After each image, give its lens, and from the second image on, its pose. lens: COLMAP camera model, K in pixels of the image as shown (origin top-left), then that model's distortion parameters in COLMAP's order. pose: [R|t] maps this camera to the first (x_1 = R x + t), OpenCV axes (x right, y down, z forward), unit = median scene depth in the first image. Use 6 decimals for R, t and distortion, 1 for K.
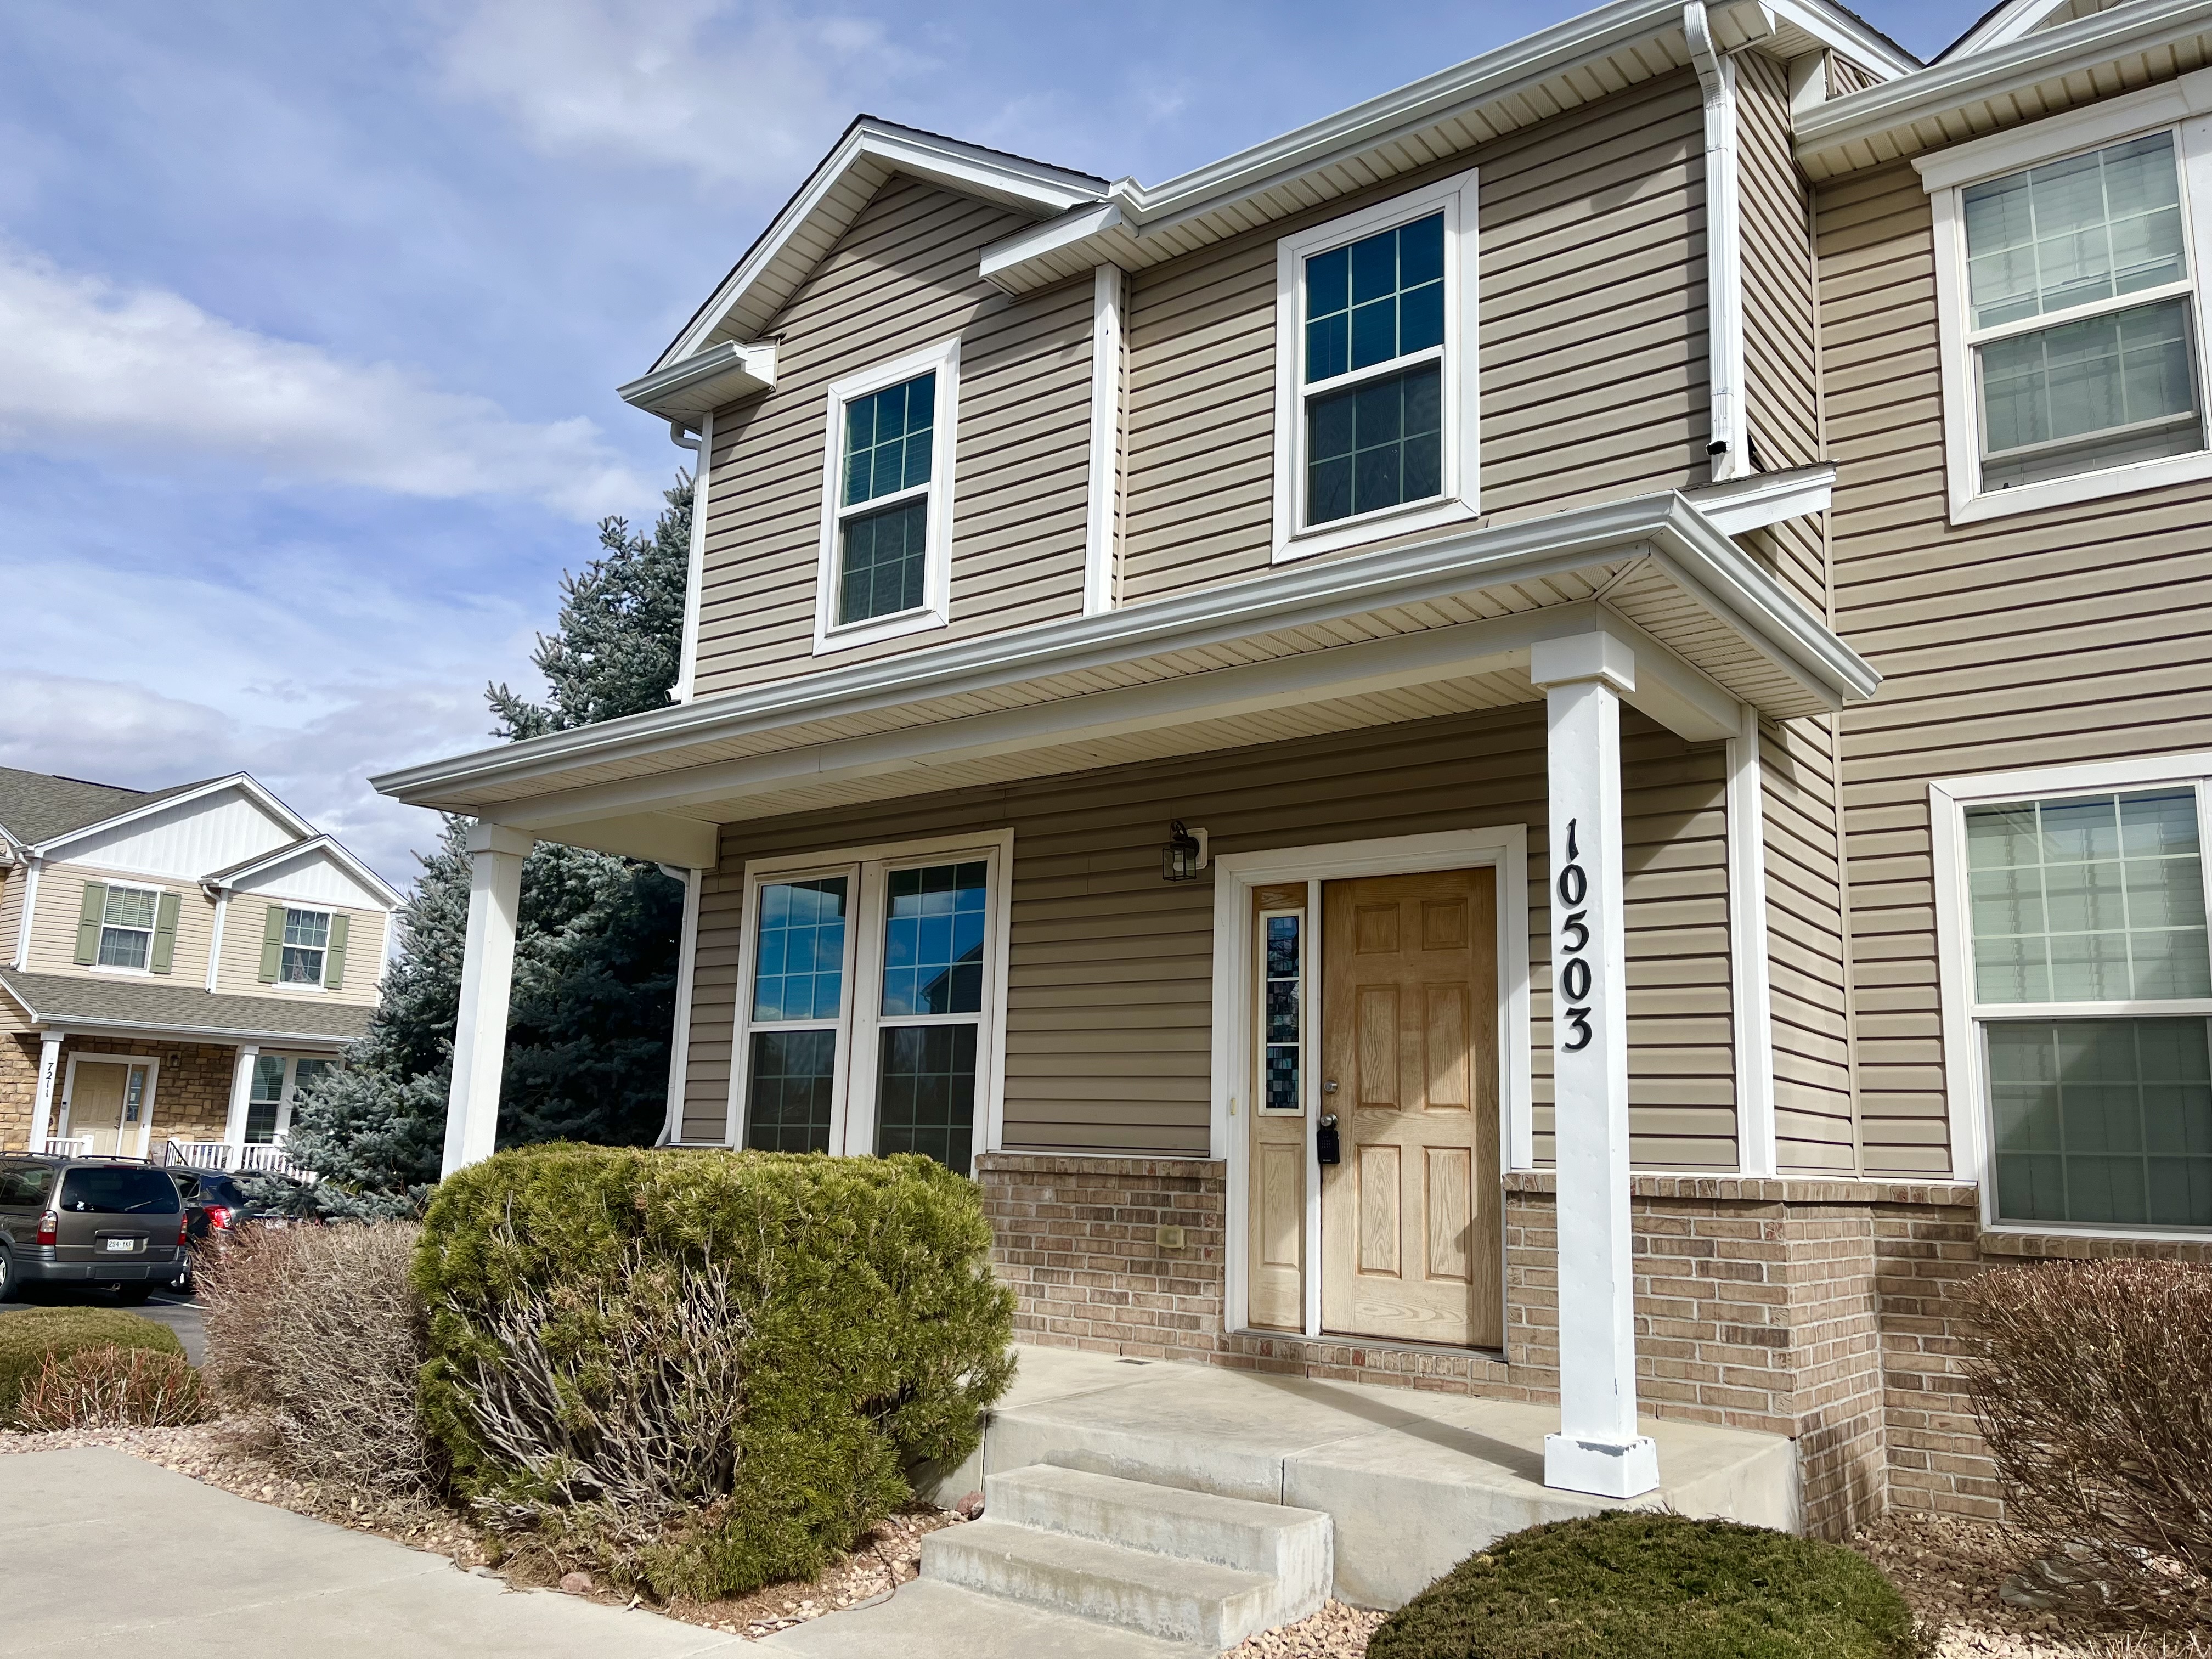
lens RADIAL K [[1653.7, 0, 1106.0], [0, 1653.7, 829.5], [0, 0, 1]] dist [0.033558, 0.001210]
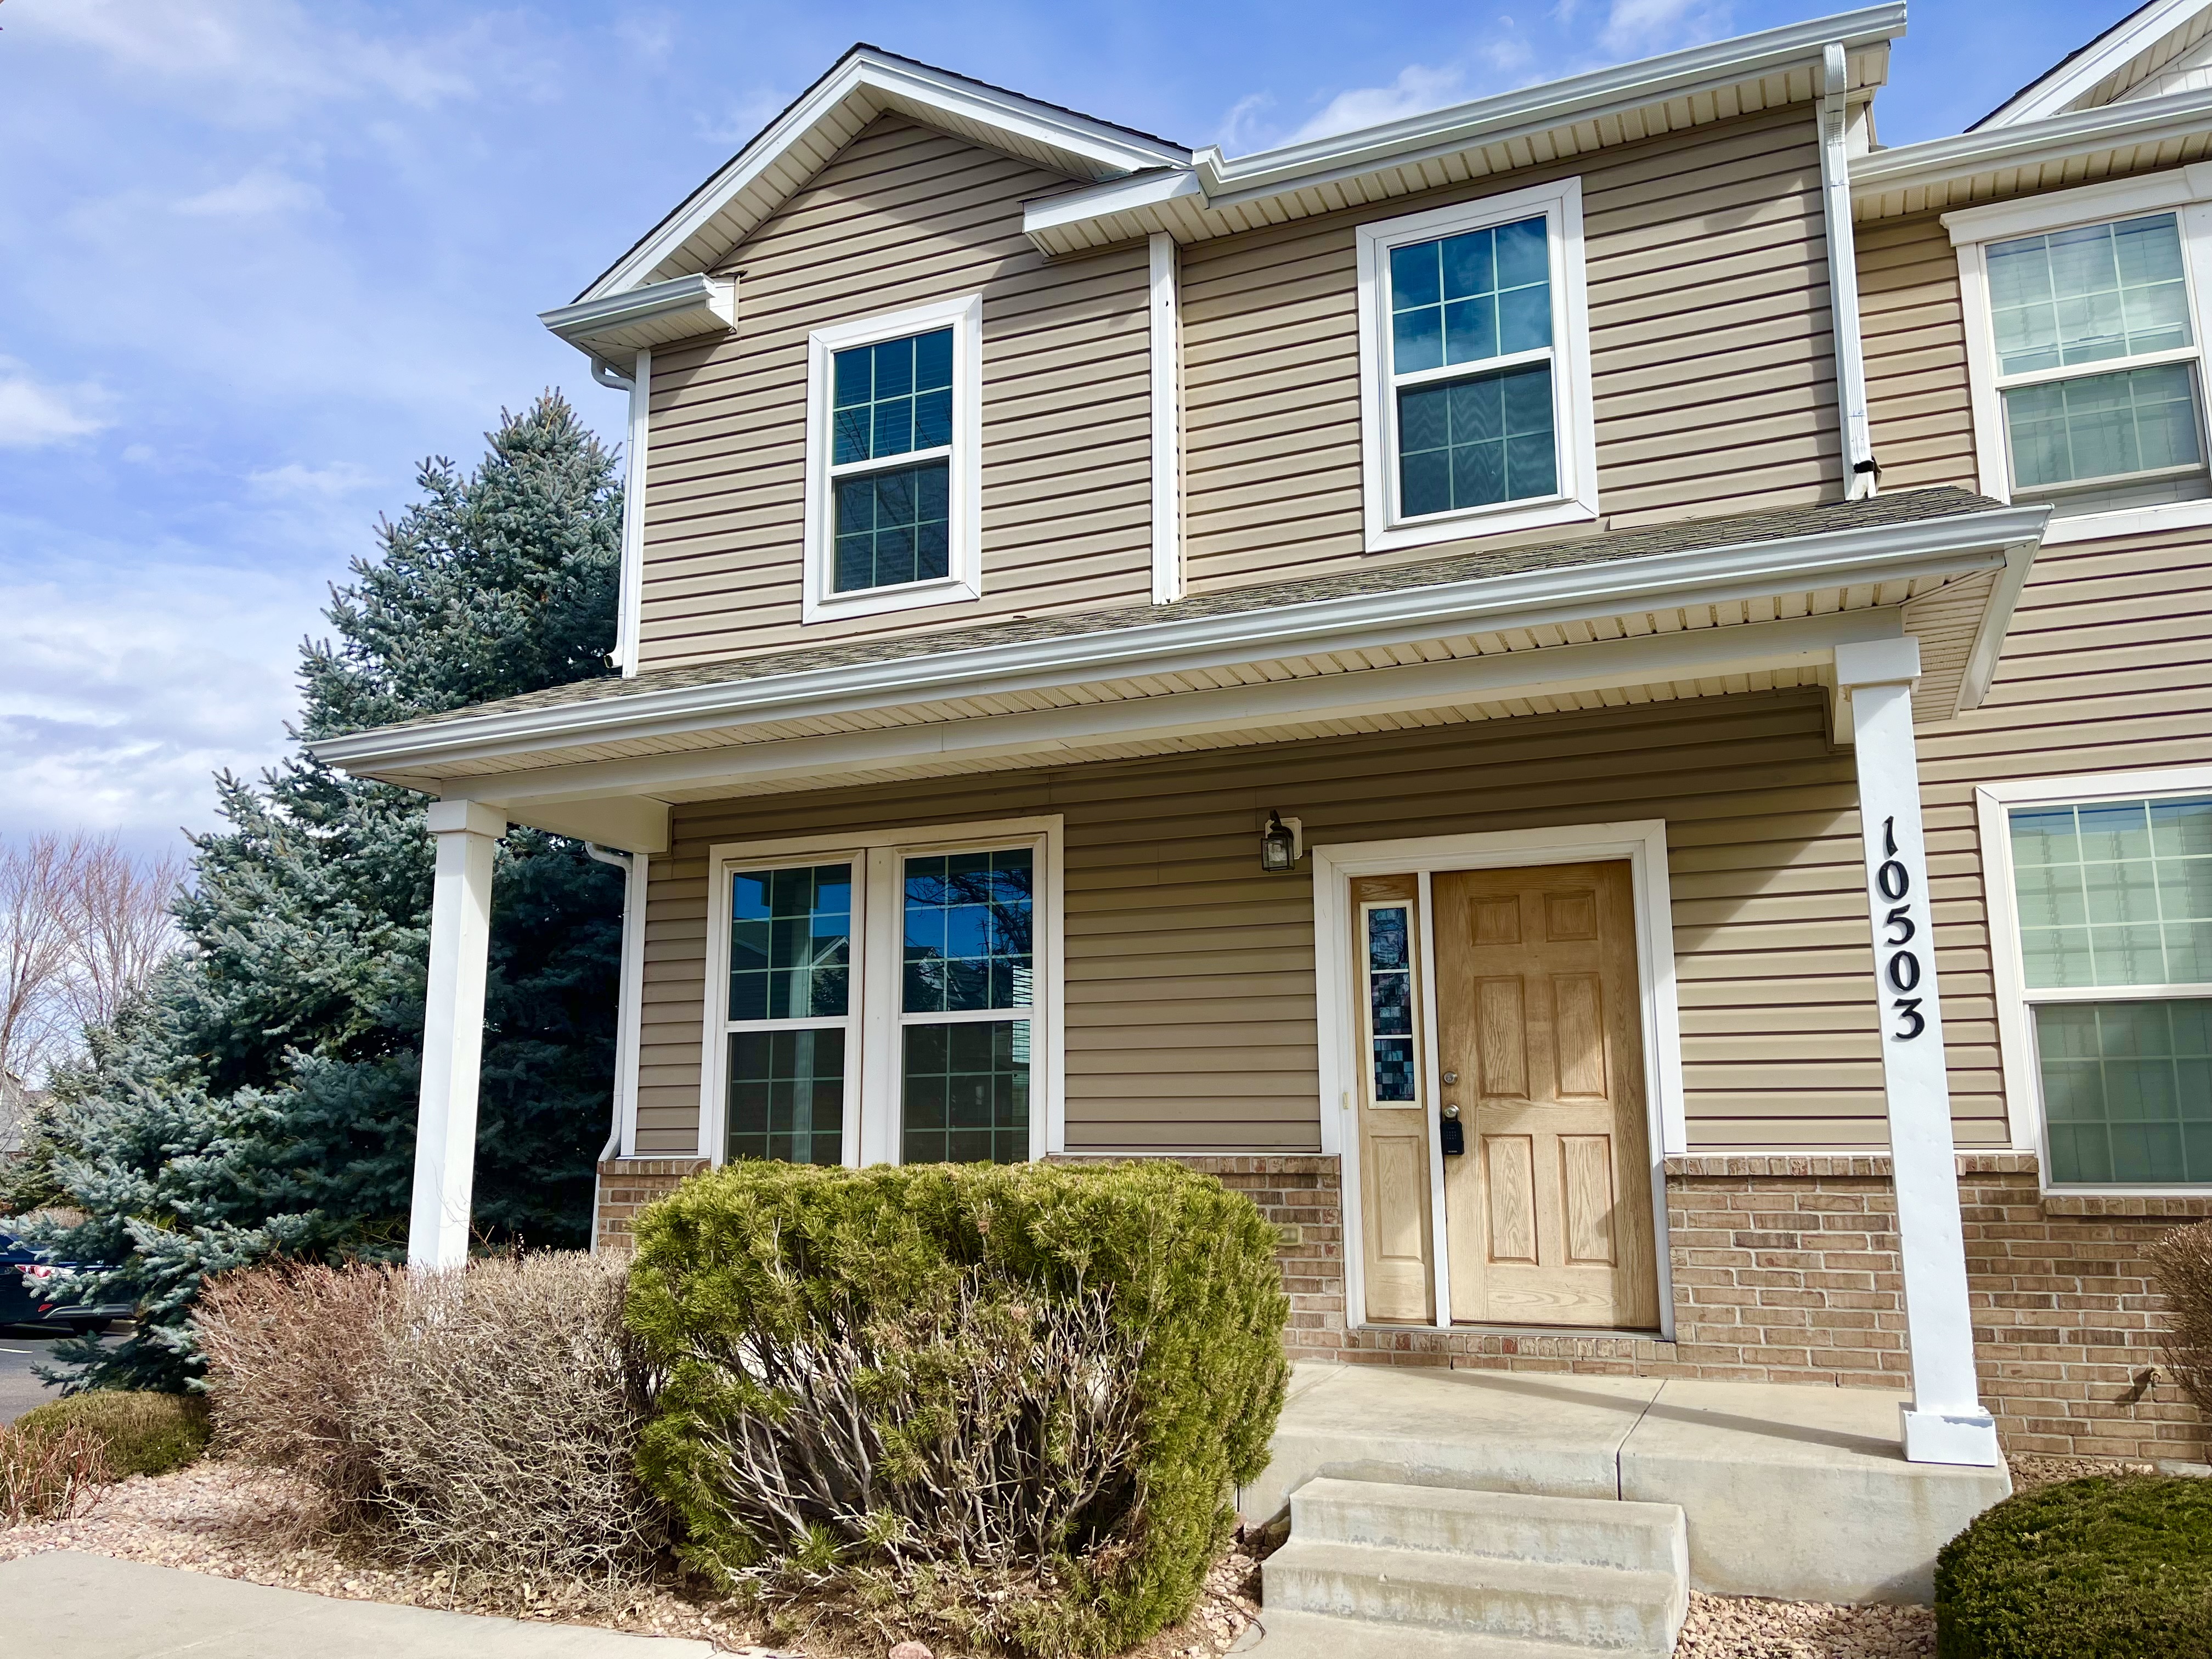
lens RADIAL K [[1653.7, 0, 1106.0], [0, 1653.7, 829.5], [0, 0, 1]] dist [0.033558, 0.001210]
pose [[0.967479, 0.013239, 0.252603, -0.322565], [-0.015144, 0.999870, 0.005598, 0.002376], [-0.252496, -0.009242, 0.967554, 0.082259]]
